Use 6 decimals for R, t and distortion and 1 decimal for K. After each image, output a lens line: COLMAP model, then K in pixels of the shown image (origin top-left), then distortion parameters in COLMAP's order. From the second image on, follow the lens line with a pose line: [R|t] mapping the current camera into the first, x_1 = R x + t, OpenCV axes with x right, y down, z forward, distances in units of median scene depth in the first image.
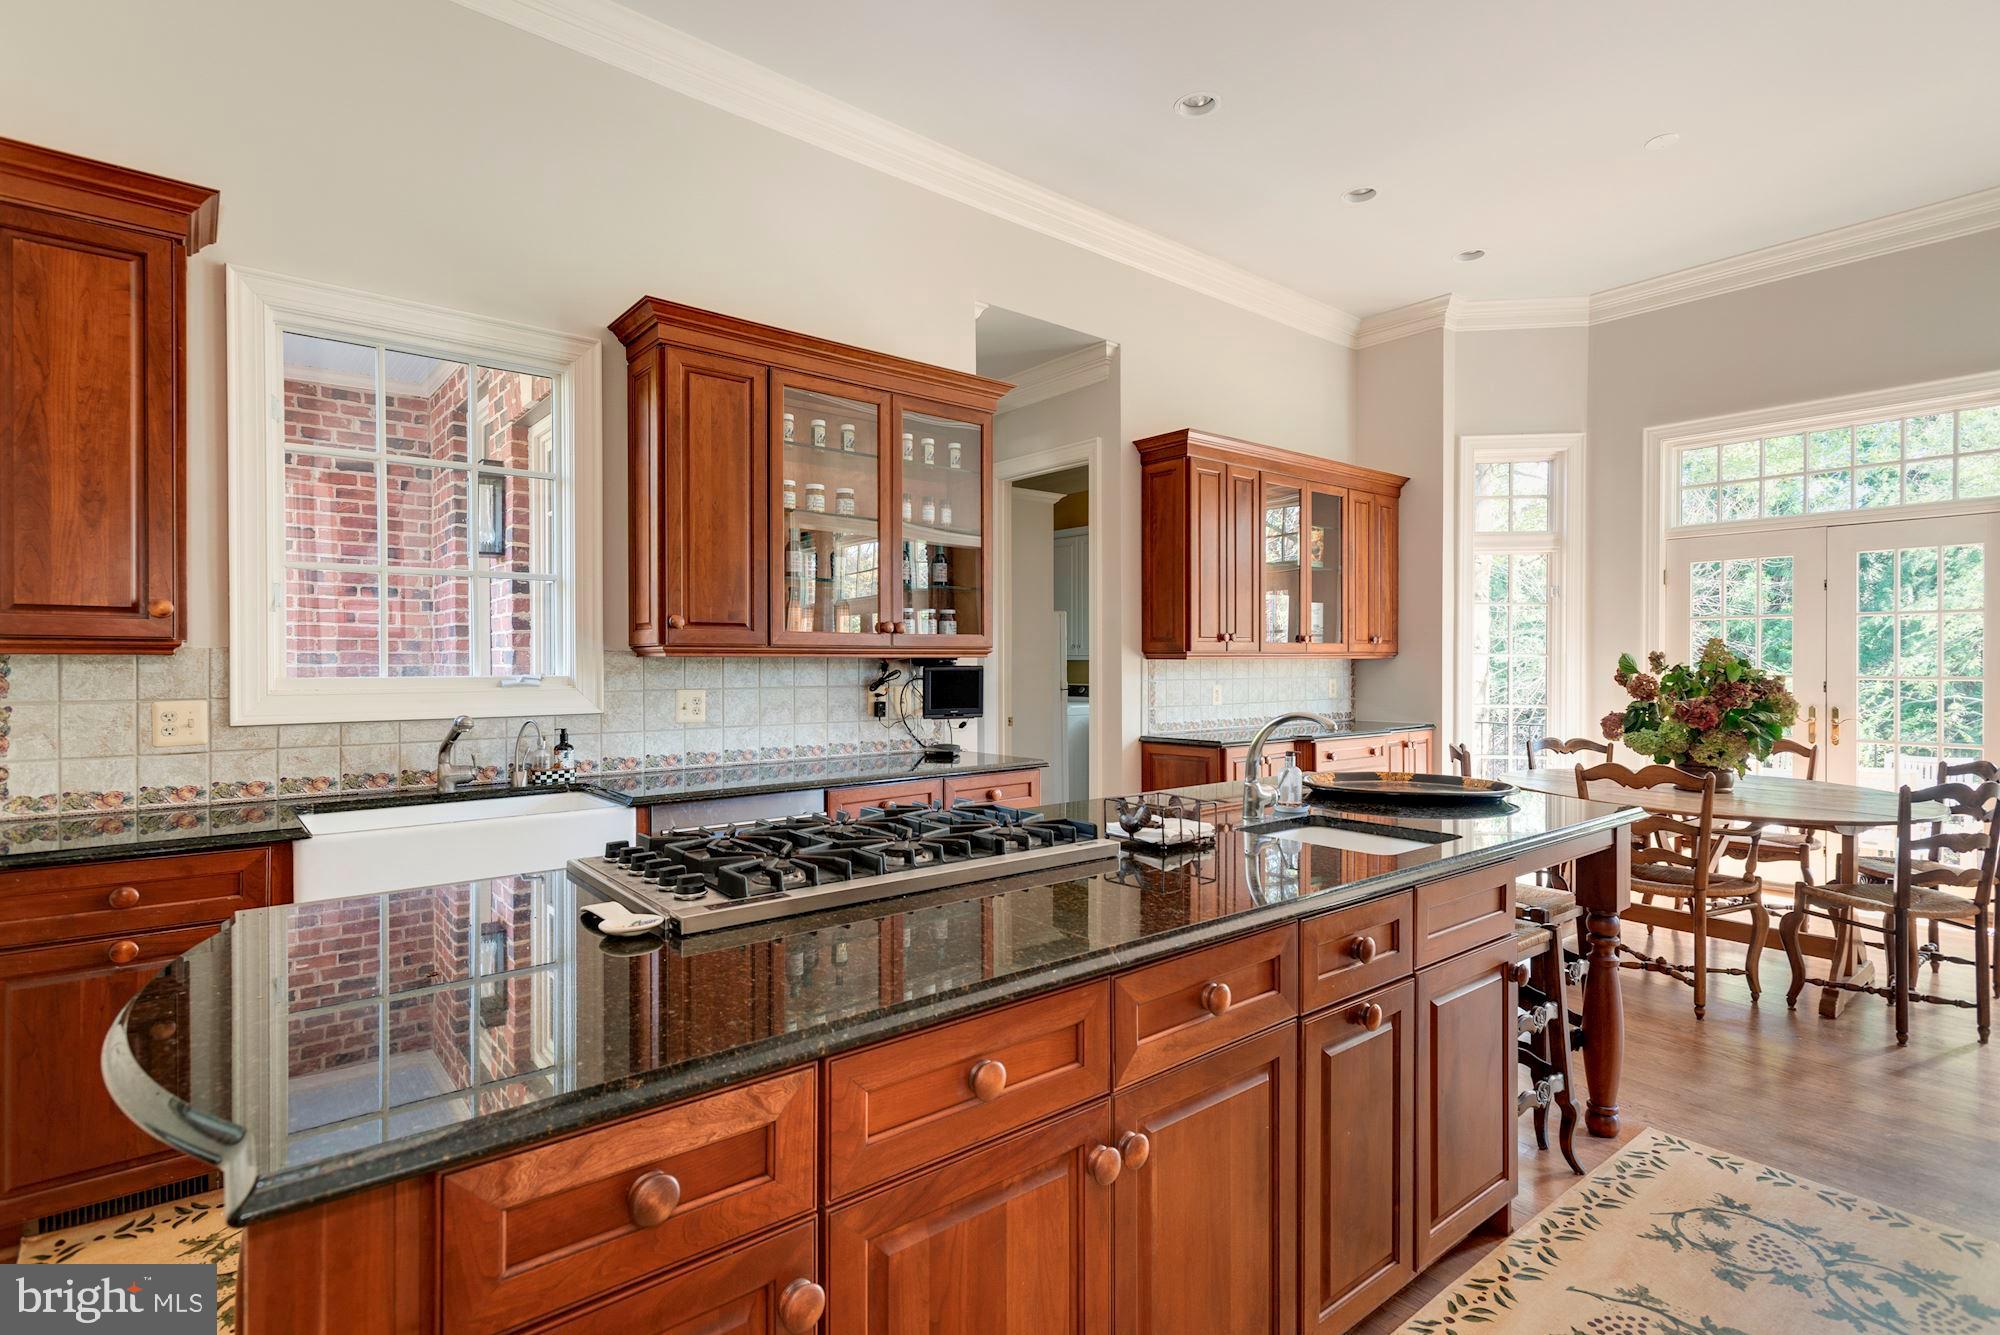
lens RADIAL K [[938.7, 0, 1005.4], [0, 938.7, 667.5], [0, 0, 1]] dist [0.016620, -0.001301]
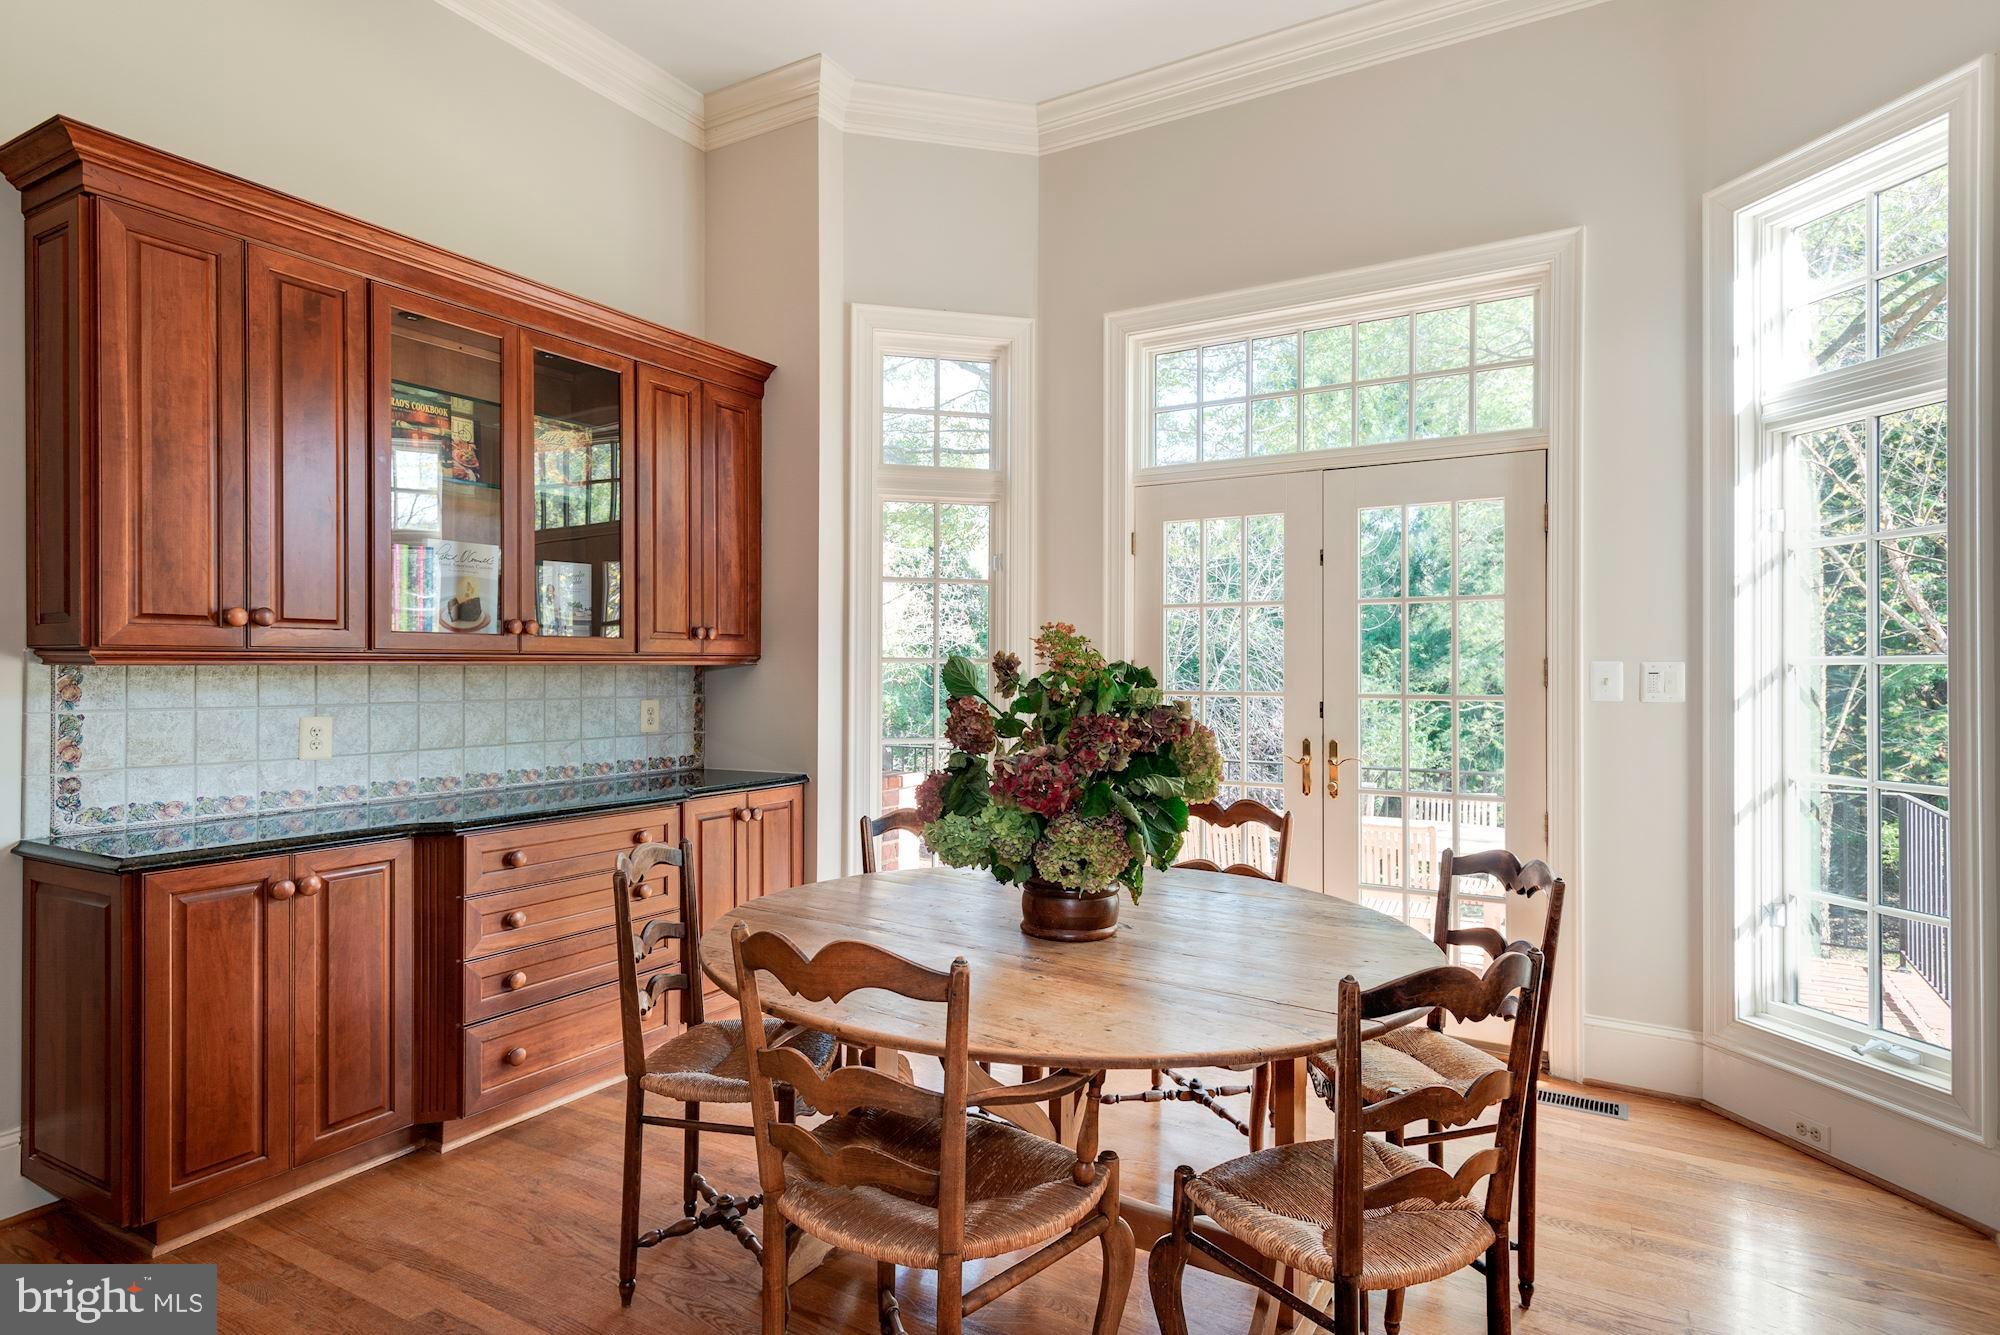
lens RADIAL K [[1062.3, 0, 1003.1], [0, 1062.3, 667.3], [0, 0, 1]] dist [0.004142, 0.000421]
pose [[0.938285, 0.004054, 0.345840, 0.346850], [-0.001401, 0.999968, -0.007921, -0.003266], [-0.345861, 0.006948, 0.938260, 0.329816]]
